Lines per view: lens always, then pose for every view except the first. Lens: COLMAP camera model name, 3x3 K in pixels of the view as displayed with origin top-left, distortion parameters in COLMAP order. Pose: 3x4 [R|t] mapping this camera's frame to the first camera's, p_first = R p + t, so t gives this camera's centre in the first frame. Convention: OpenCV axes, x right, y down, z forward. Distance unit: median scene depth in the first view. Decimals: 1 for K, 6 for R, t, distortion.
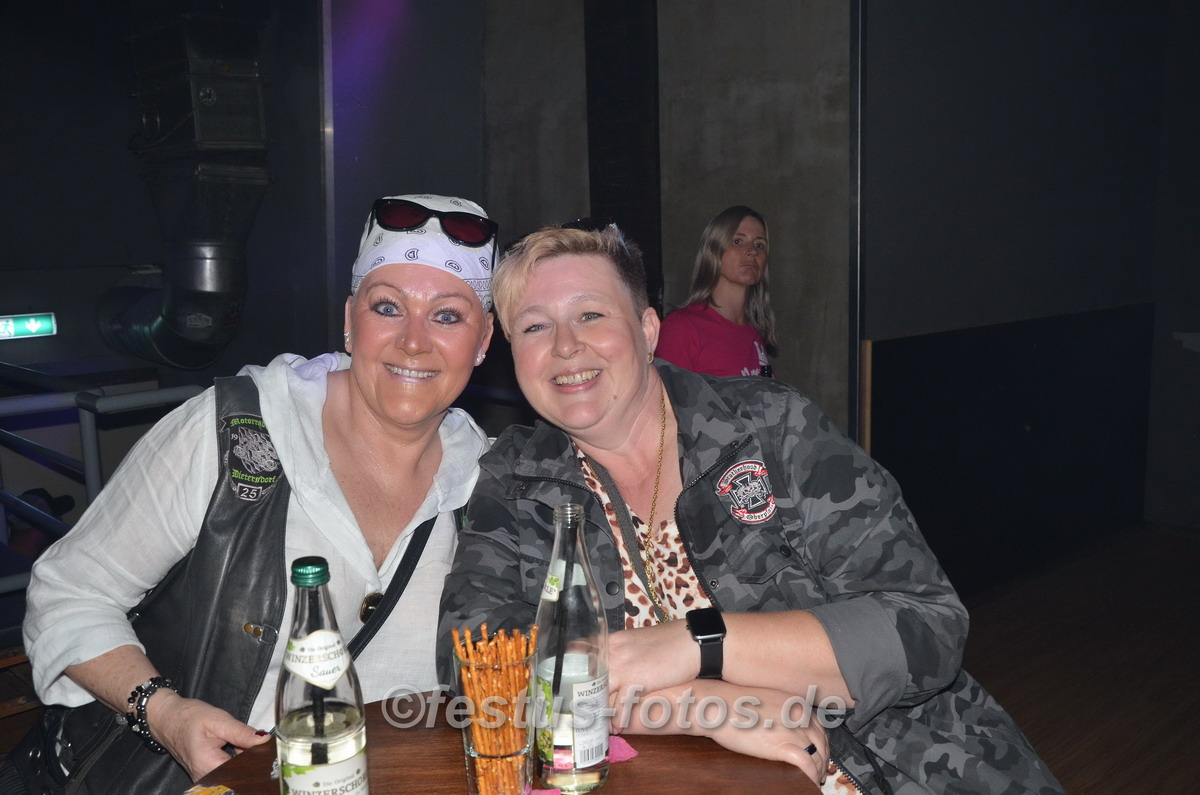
lens RADIAL K [[1226.6, 0, 600.0], [0, 1226.6, 397.5], [0, 0, 1]] dist [-0.057884, 0.294059]
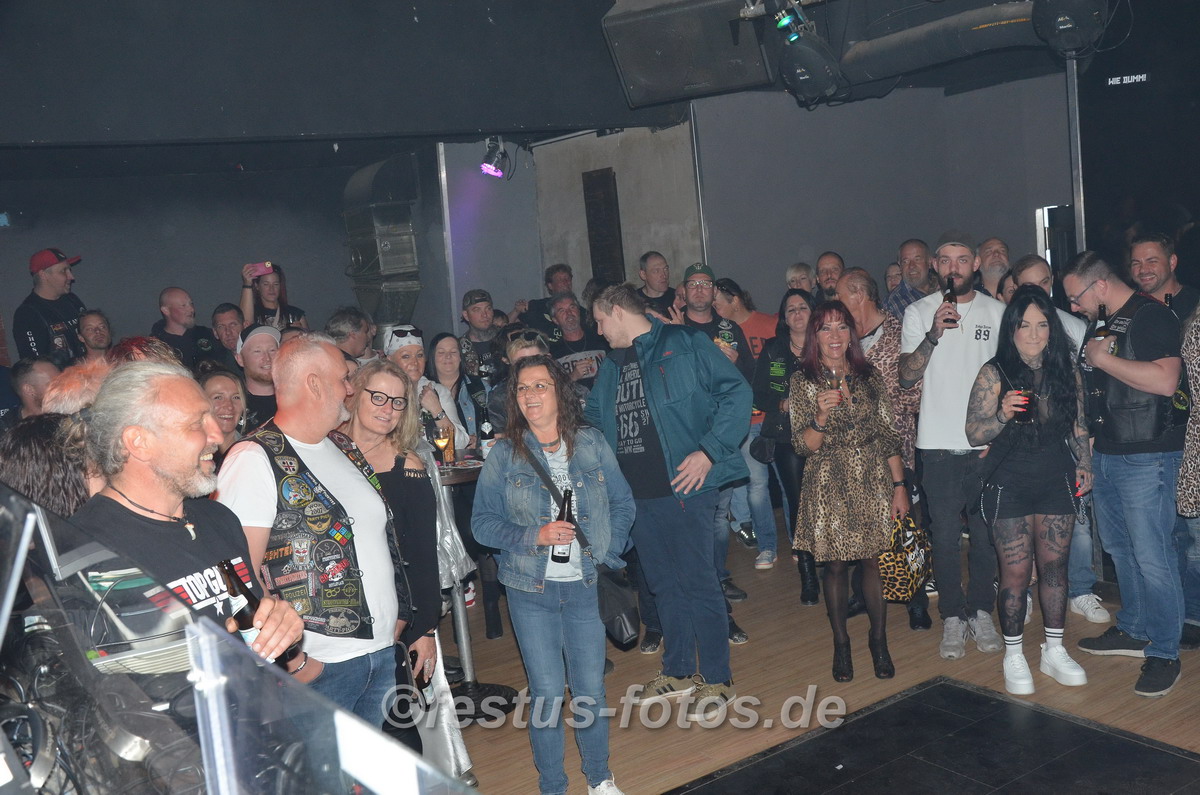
lens RADIAL K [[1226.6, 0, 600.0], [0, 1226.6, 397.5], [0, 0, 1]] dist [-0.057884, 0.294059]
pose [[0.986766, -0.055067, -0.152511, 0.268949], [0.050836, 0.998210, -0.031502, 0.057272], [0.153973, 0.023332, 0.987800, -0.772135]]
